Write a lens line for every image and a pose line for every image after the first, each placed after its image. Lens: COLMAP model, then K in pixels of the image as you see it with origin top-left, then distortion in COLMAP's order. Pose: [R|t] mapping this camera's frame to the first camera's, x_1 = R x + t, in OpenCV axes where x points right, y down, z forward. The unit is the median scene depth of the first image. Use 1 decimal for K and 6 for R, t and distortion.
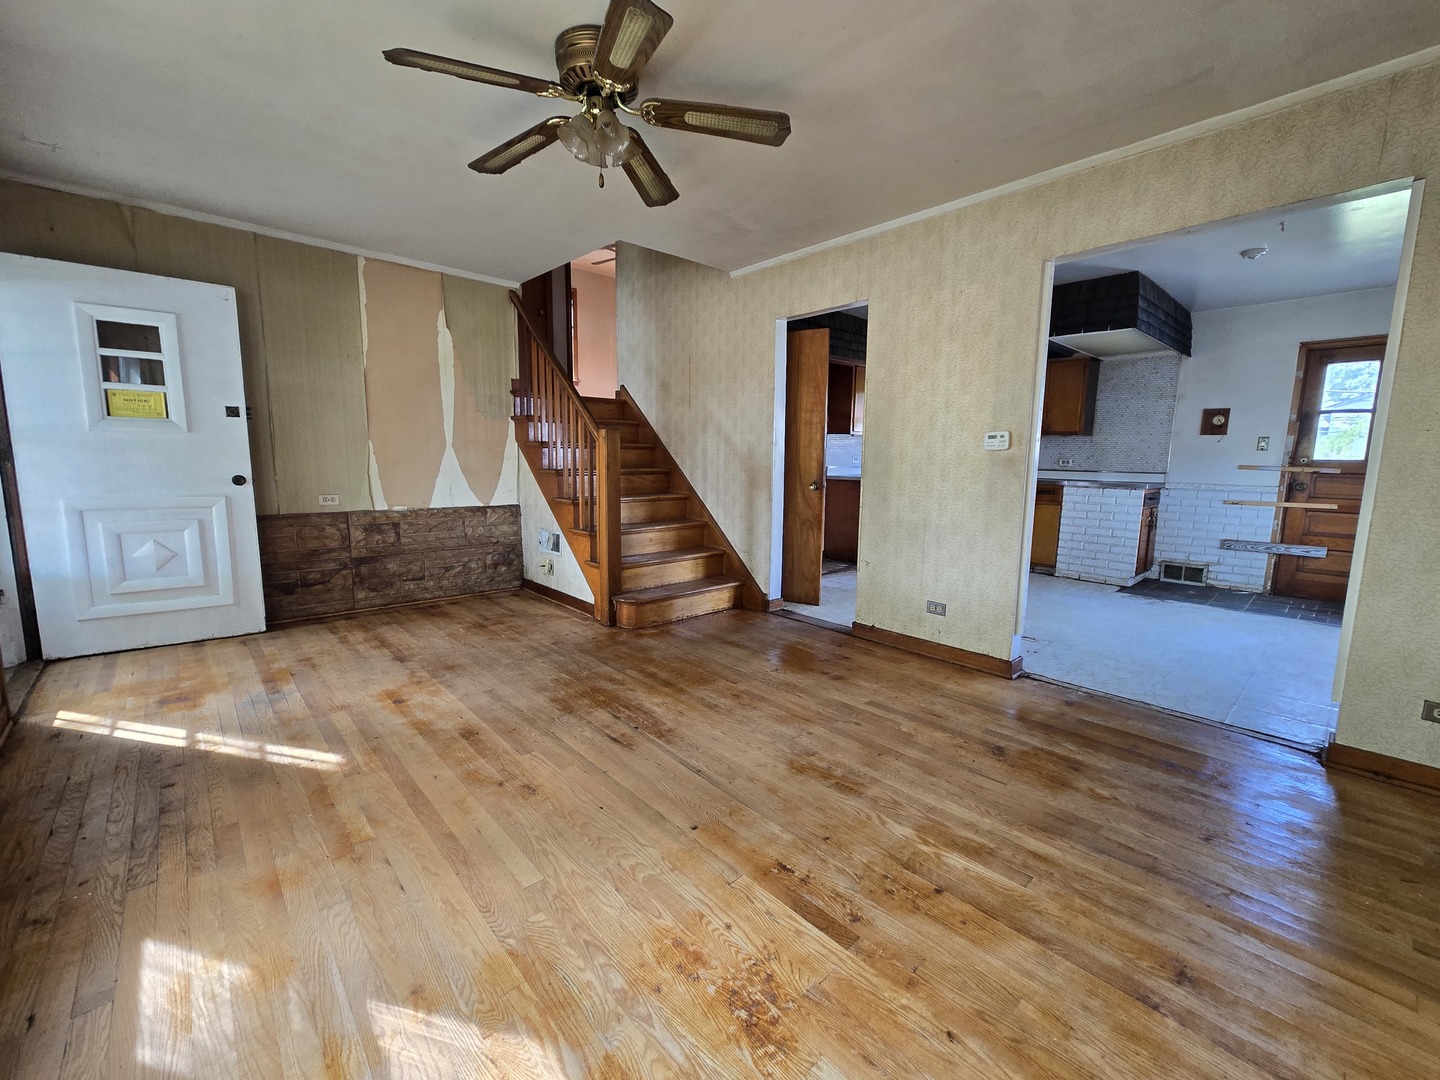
lens RADIAL K [[606.3, 0, 726.2], [0, 606.3, 538.8], [0, 0, 1]] dist [0.000035, 0.000282]
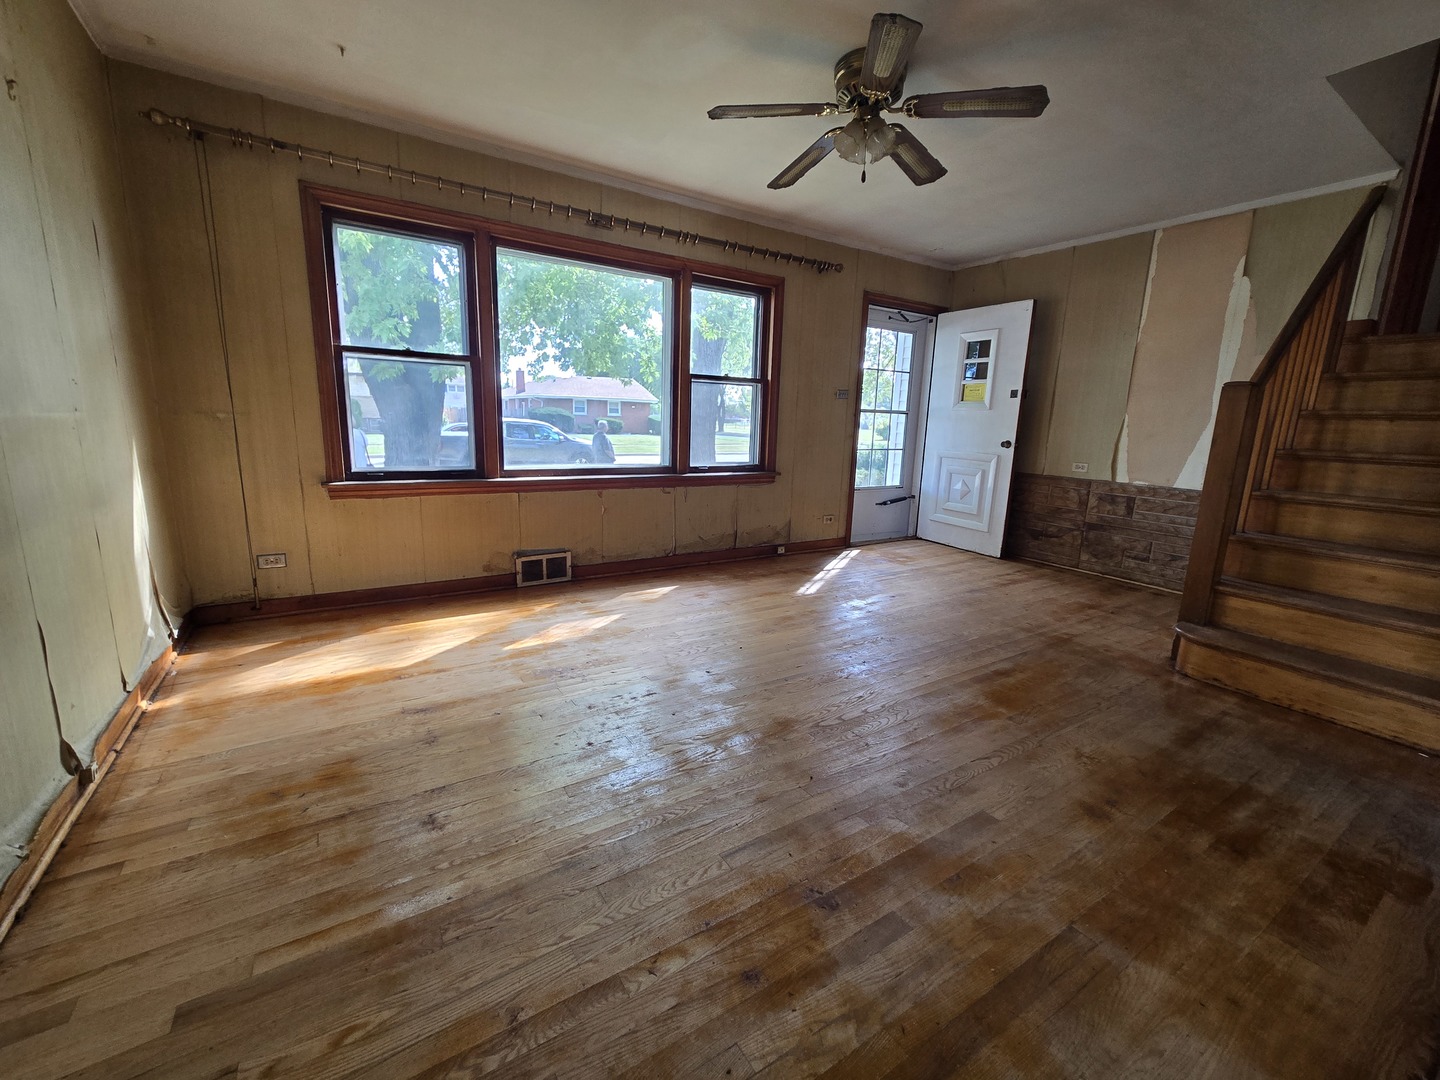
lens RADIAL K [[593.2, 0, 724.2], [0, 593.2, 536.6], [0, 0, 1]] dist [-0.002597, -0.000087]
pose [[-0.180159, 0.171433, -0.968583, 0.635989], [-0.166879, 0.965094, 0.201855, -0.058710], [0.969378, 0.198002, -0.145262, 0.610875]]
